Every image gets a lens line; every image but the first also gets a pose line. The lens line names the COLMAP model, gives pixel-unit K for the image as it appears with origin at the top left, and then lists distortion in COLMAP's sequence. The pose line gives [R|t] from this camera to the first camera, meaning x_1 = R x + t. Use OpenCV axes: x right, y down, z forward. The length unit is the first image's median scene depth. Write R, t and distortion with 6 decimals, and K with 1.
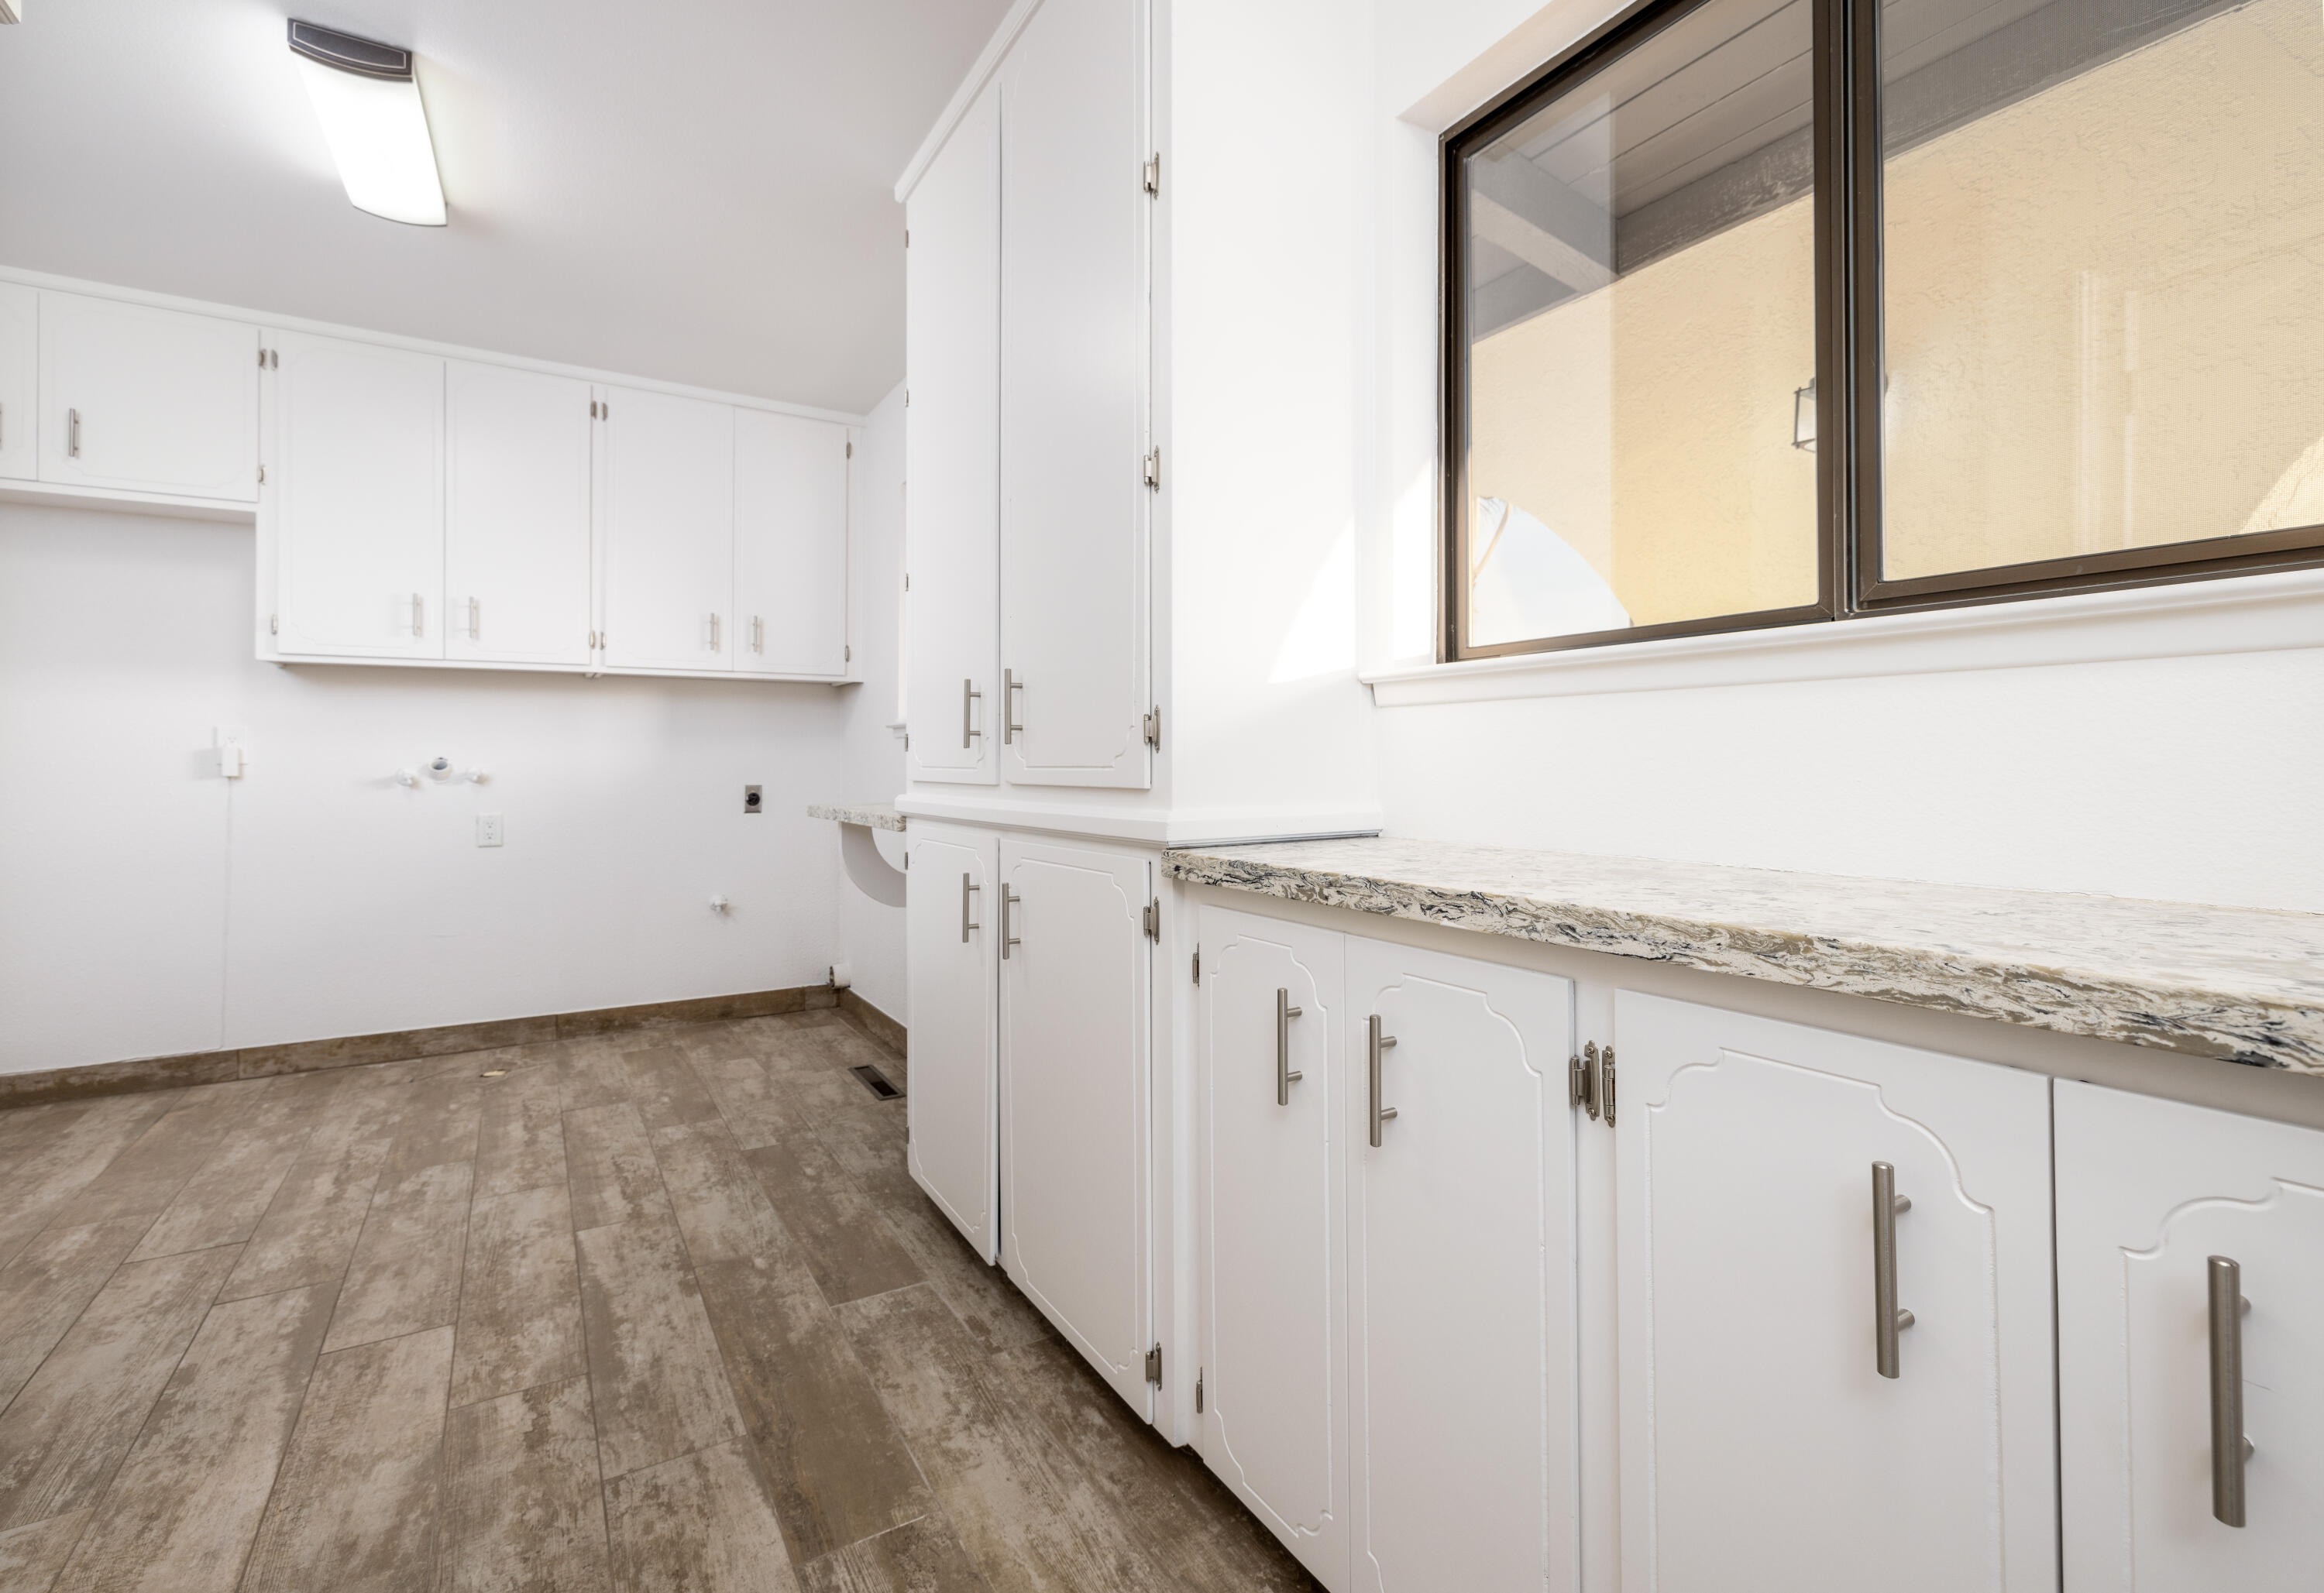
lens RADIAL K [[1007.6, 0, 1141.7], [0, 1007.6, 753.0], [0, 0, 1]] dist [0.001137, -0.000295]
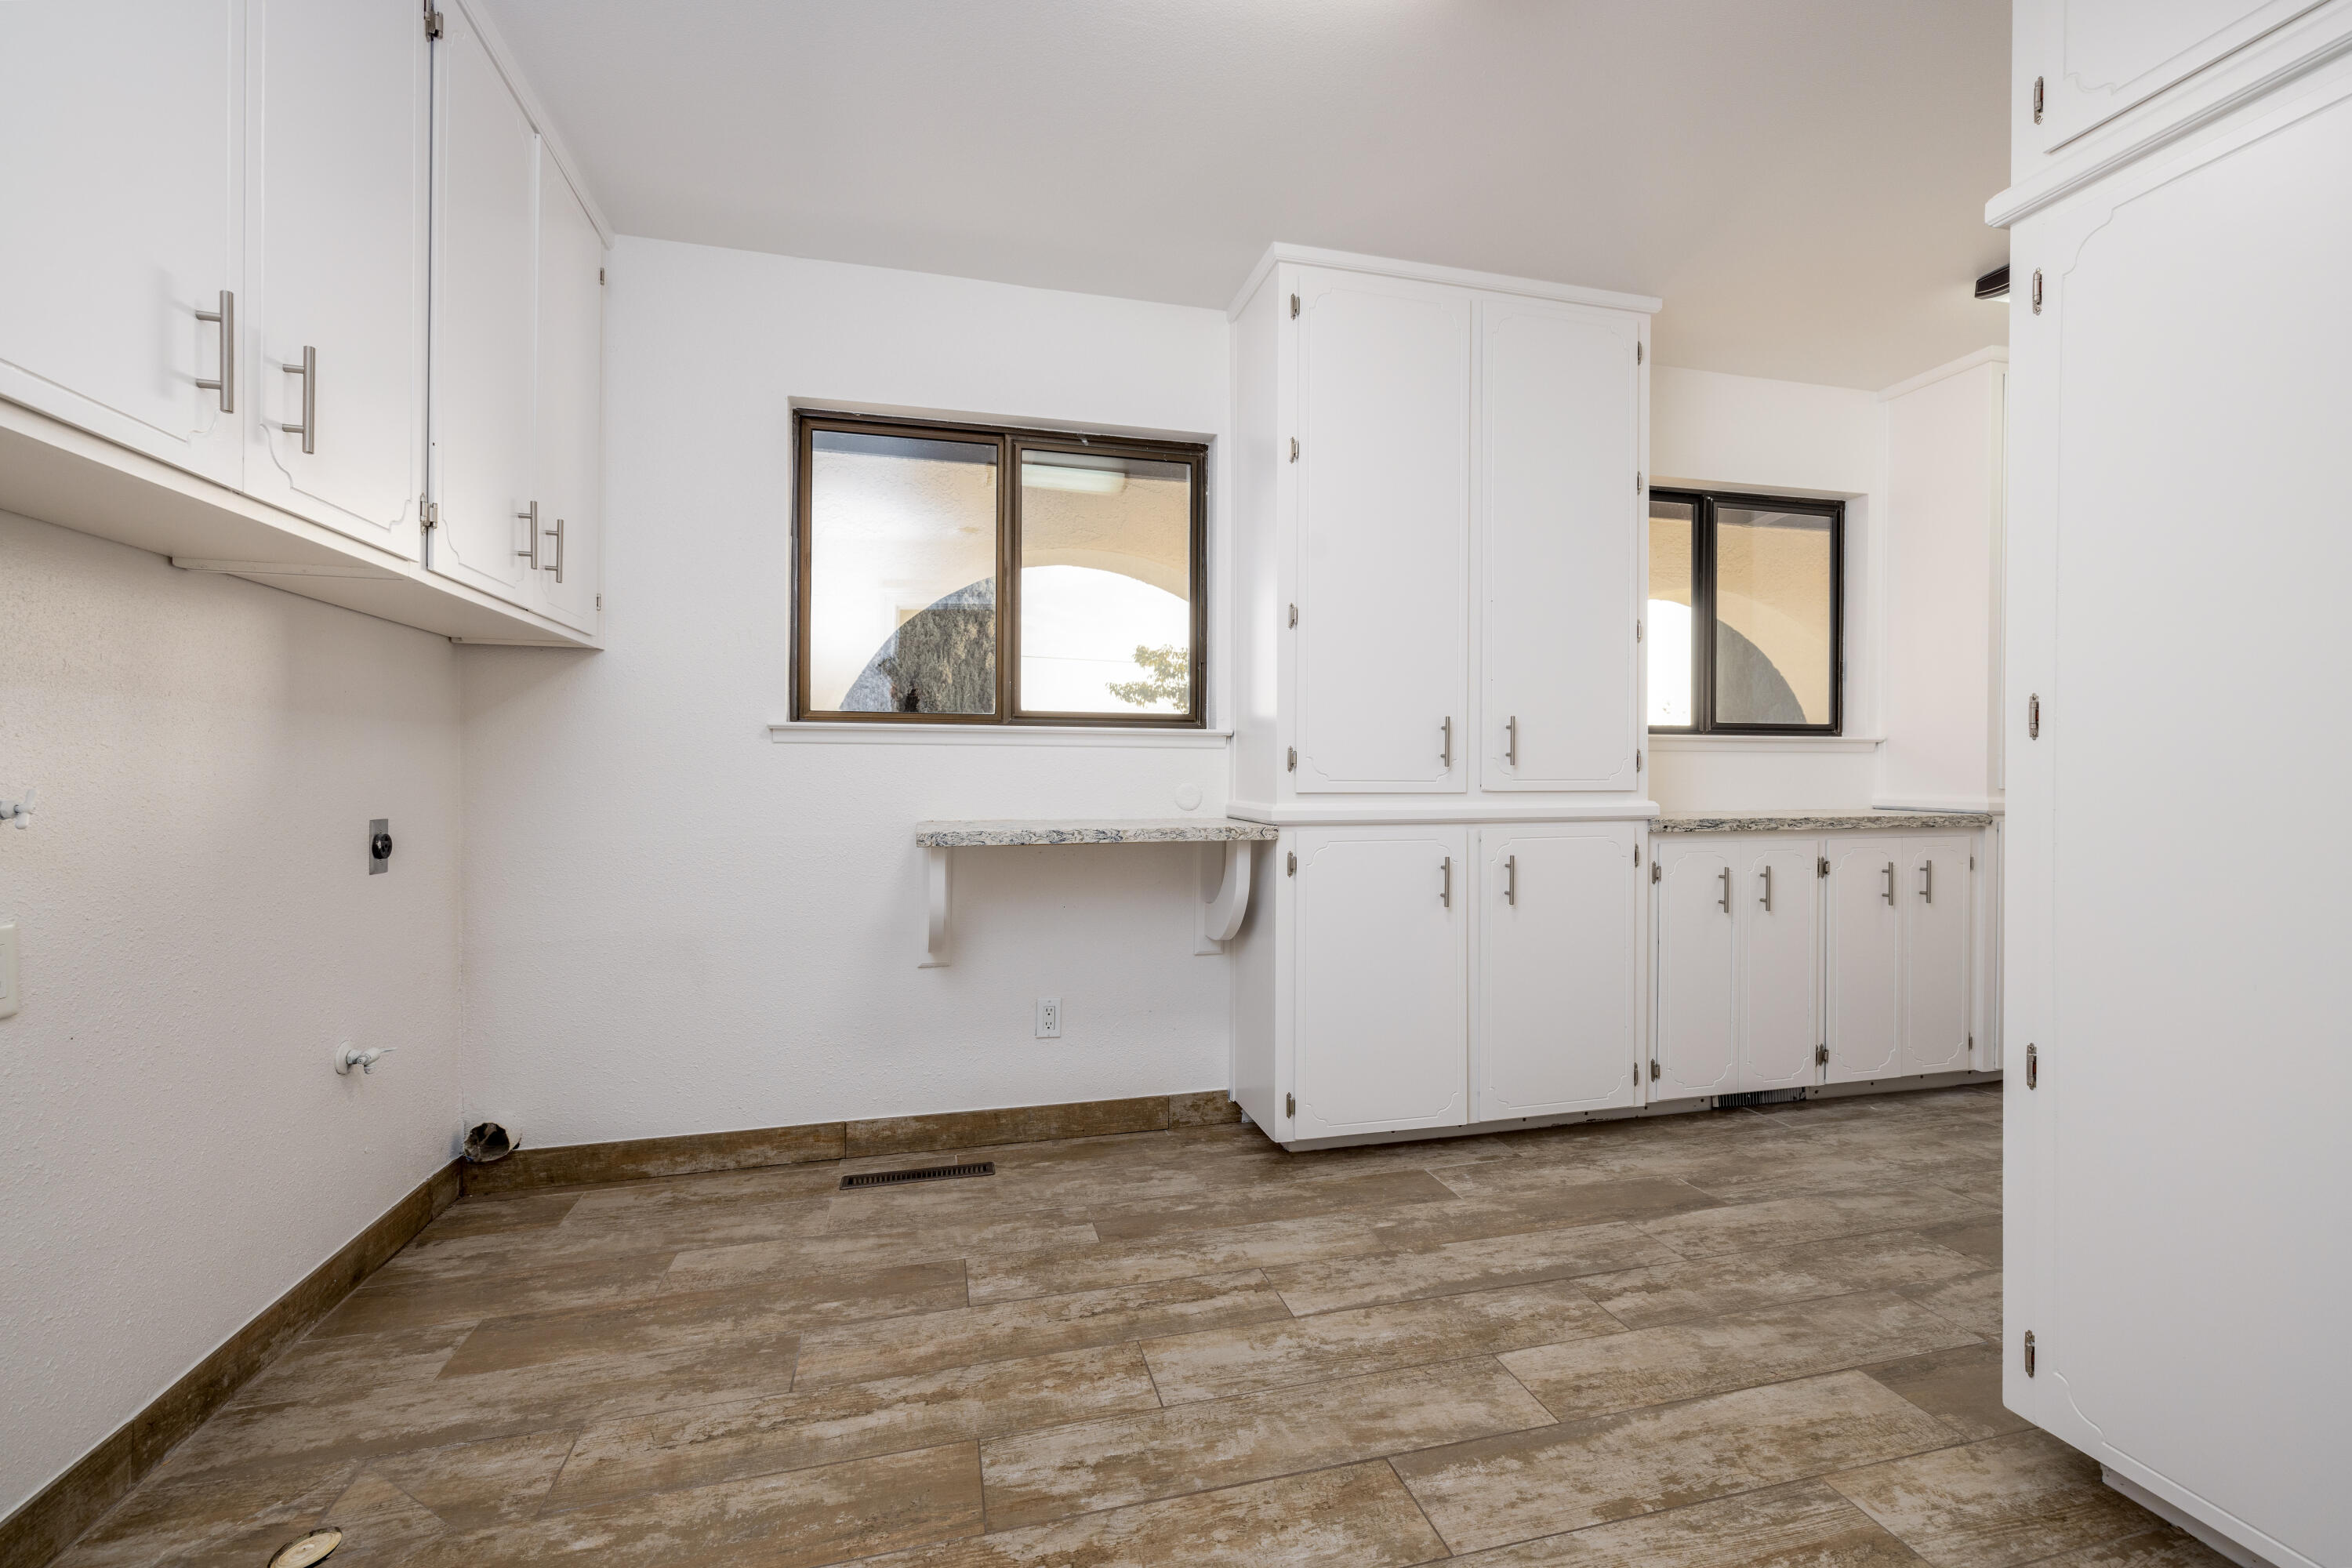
lens RADIAL K [[990.7, 0, 1180.7], [0, 990.7, 776.9], [0, 0, 1]] dist [0.003702, -0.000315]
pose [[0.287221, -0.000449, 0.957864, -1.598722], [-0.010961, 0.999933, 0.003755, 0.008448], [-0.957802, -0.011578, 0.287197, 0.969397]]
